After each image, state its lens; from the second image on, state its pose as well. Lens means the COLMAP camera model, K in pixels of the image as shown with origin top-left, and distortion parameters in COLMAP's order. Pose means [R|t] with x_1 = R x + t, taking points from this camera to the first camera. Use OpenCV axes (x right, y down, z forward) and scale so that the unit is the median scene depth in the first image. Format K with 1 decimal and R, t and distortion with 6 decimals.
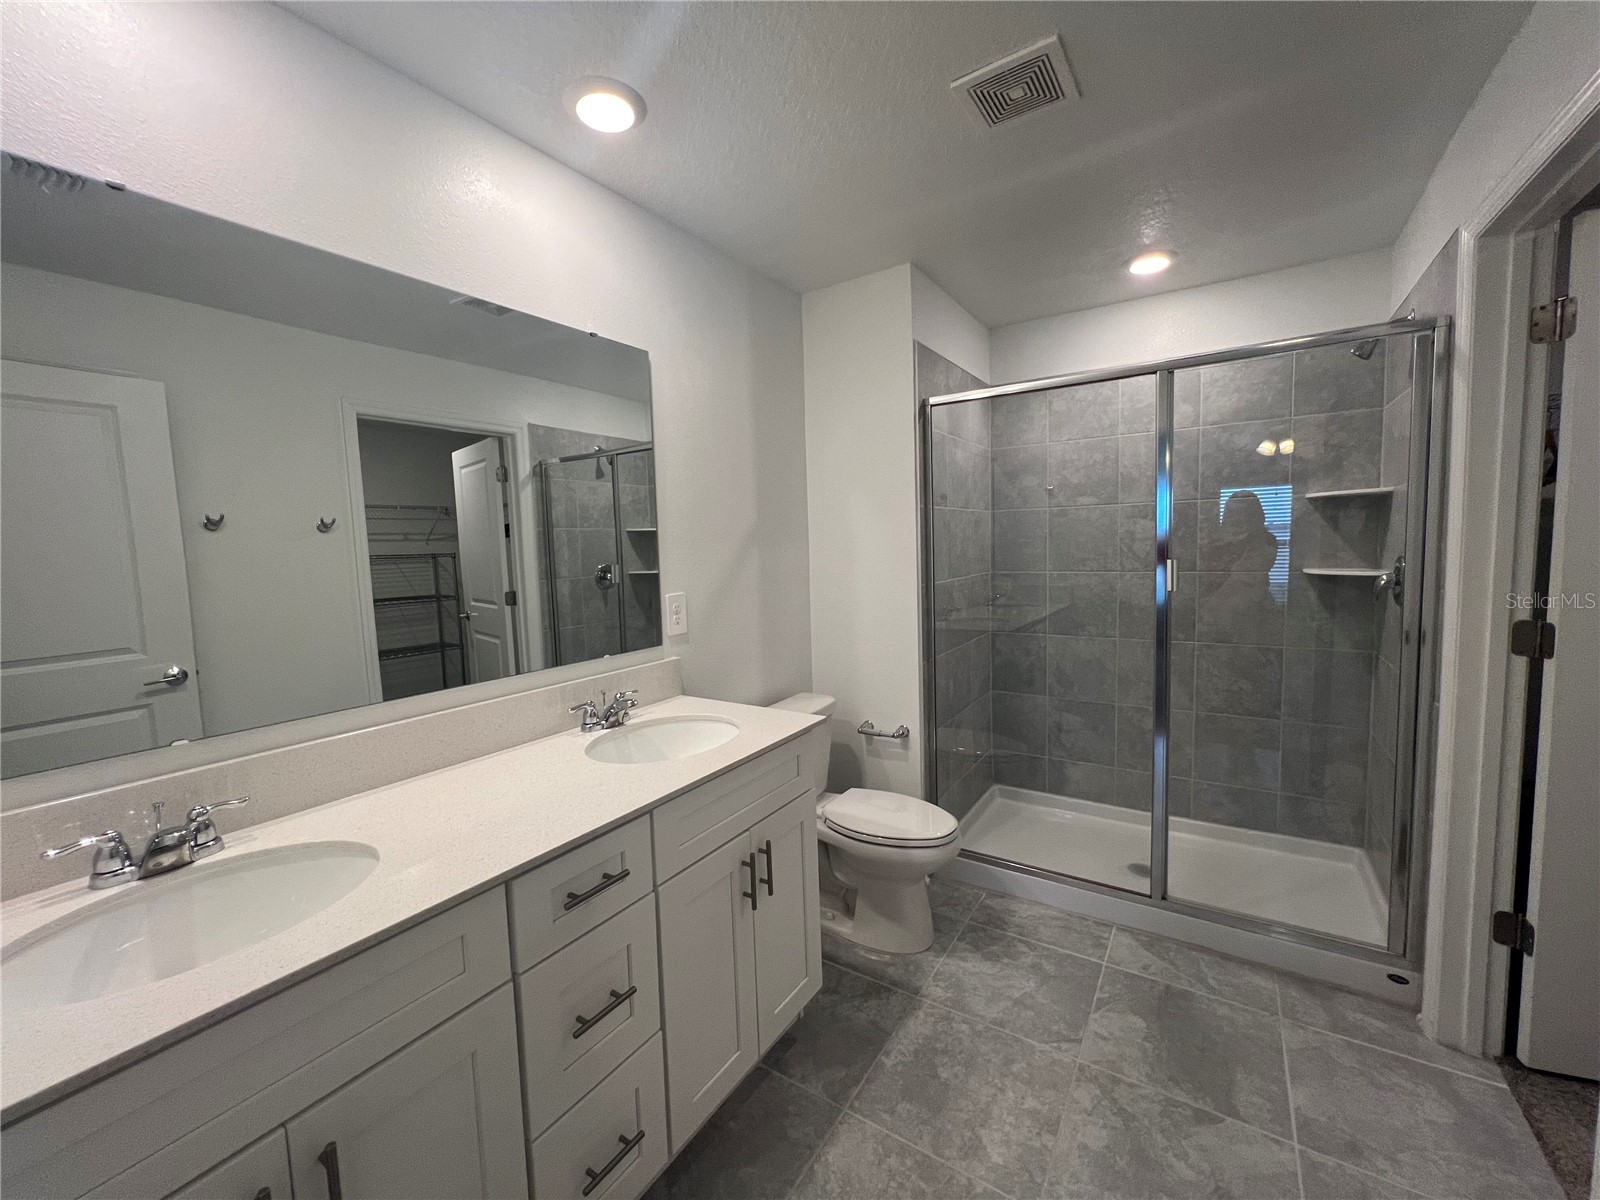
lens RADIAL K [[640.2, 0, 795.5], [0, 640.2, 595.6], [0, 0, 1]] dist [-0.001732, 0.000652]
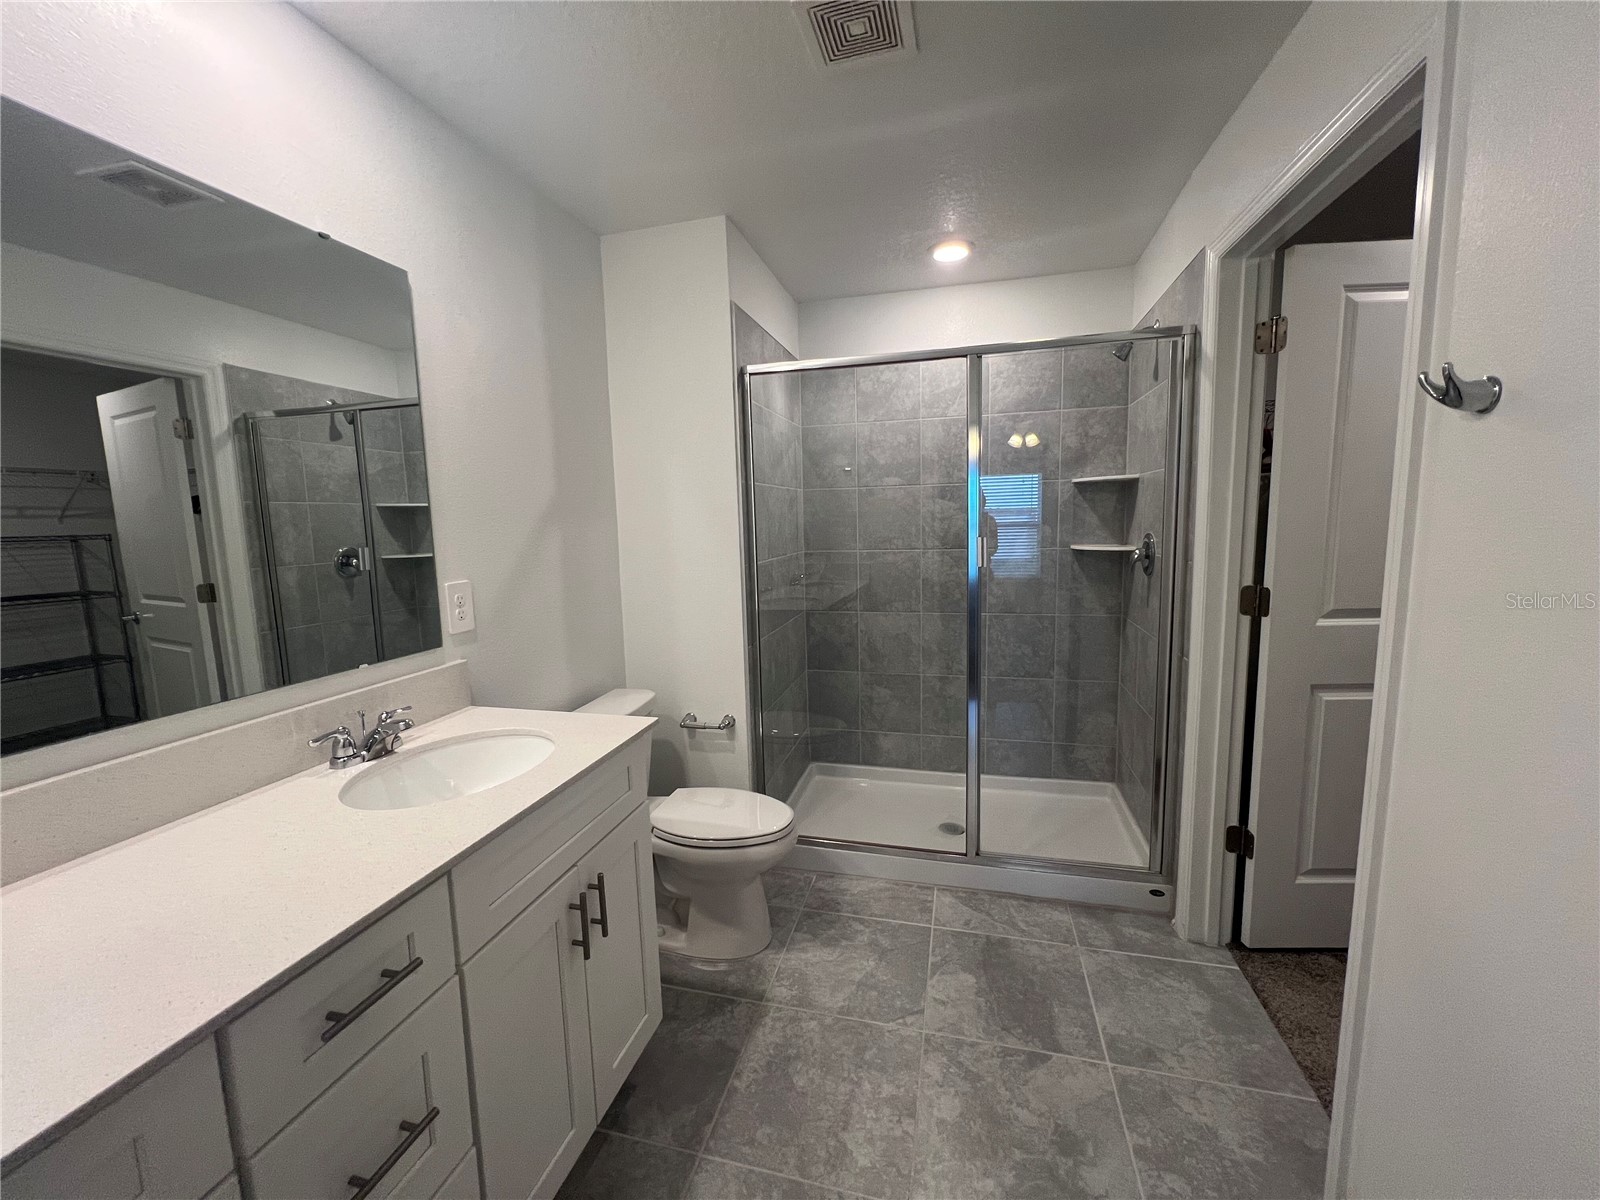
lens RADIAL K [[640.2, 0, 795.5], [0, 640.2, 595.6], [0, 0, 1]] dist [-0.001732, 0.000652]
pose [[0.947439, -0.033218, 0.318206, -0.039540], [0.023812, 0.999158, 0.033406, -0.002597], [-0.319048, -0.024073, 0.947433, 0.094492]]
